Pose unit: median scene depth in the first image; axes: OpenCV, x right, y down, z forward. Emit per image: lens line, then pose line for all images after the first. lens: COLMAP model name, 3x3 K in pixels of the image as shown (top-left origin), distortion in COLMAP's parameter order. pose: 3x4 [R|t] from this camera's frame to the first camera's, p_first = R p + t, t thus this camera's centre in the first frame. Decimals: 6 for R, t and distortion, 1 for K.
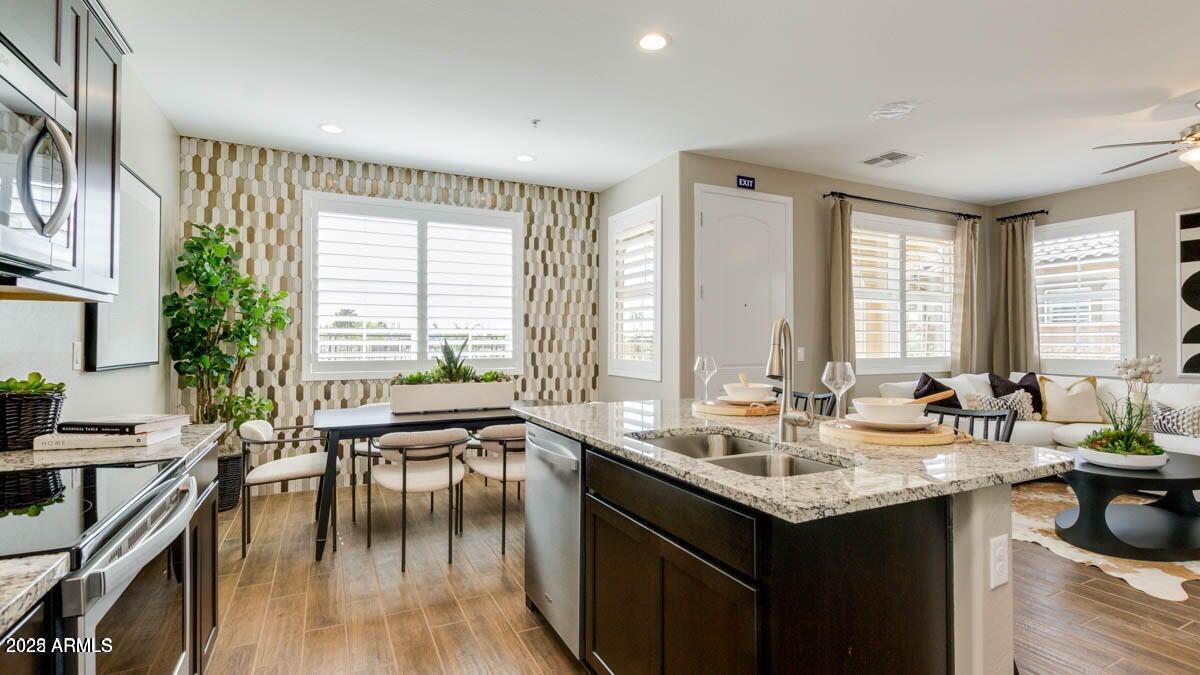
lens RADIAL K [[552.6, 0, 601.3], [0, 552.6, 335.7], [0, 0, 1]] dist [0.000121, -0.000792]
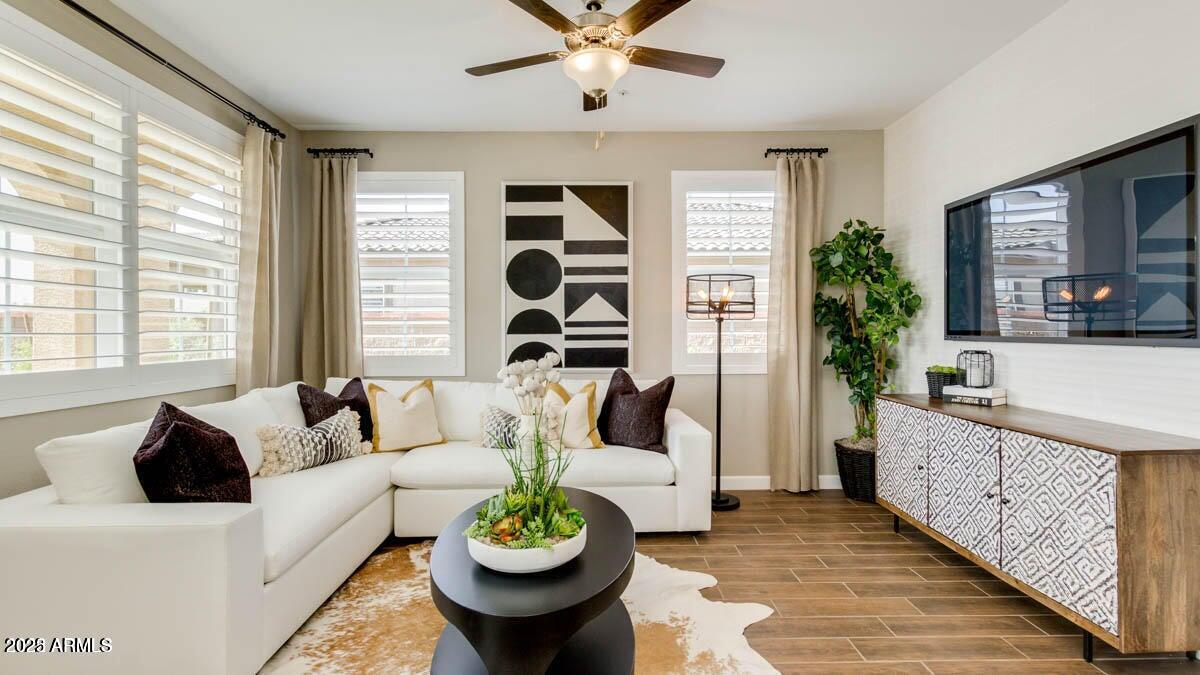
lens RADIAL K [[552.6, 0, 601.3], [0, 552.6, 335.7], [0, 0, 1]] dist [0.000121, -0.000792]
pose [[0.431504, -0.006329, 0.902089, 0.290223], [-0.007370, 0.999917, 0.010541, 0.005209], [-0.902081, -0.011196, 0.431421, 0.425977]]
